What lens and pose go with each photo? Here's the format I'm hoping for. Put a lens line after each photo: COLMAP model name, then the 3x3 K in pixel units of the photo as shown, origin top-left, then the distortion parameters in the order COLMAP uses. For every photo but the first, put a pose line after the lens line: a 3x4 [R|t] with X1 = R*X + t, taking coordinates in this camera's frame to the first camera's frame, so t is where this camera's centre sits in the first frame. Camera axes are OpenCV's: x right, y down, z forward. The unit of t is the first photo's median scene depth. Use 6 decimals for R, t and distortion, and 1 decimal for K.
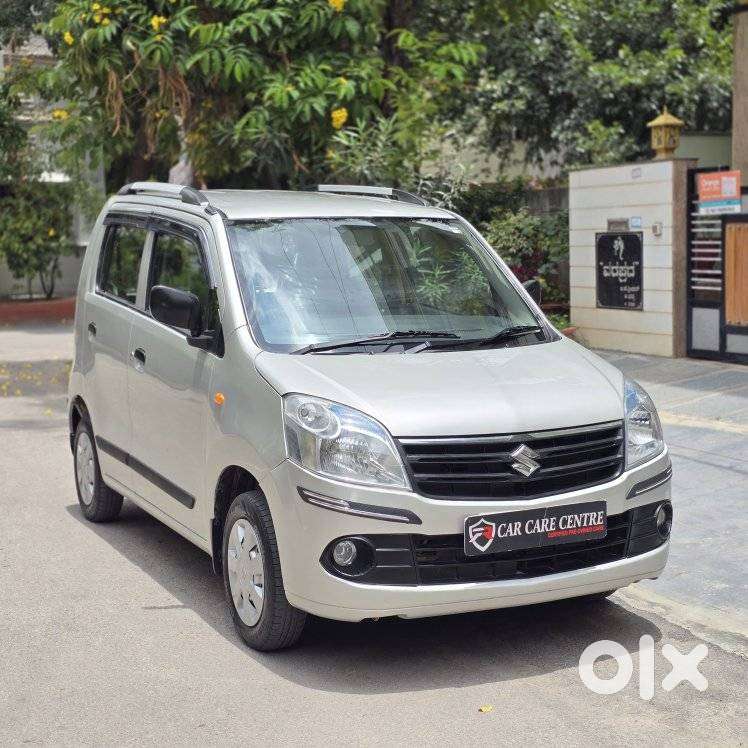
lens RADIAL K [[1339.8, 0, 355.7], [0, 1339.8, 329.0], [0, 0, 1]] dist [0.123576, -0.201526]
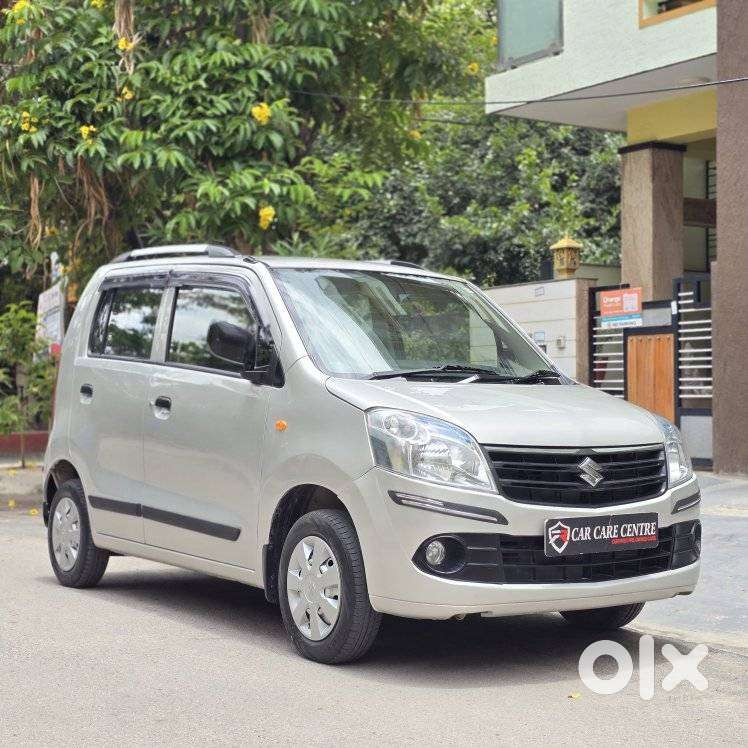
lens RADIAL K [[1335.5, 0, 371.4], [0, 1335.5, 326.0], [0, 0, 1]] dist [0.133199, -0.345561]
pose [[0.986289, 0.032001, 0.161894, -0.120505], [-0.010839, 0.991462, -0.129947, 0.065248], [-0.164670, 0.126411, 0.978215, -0.025519]]
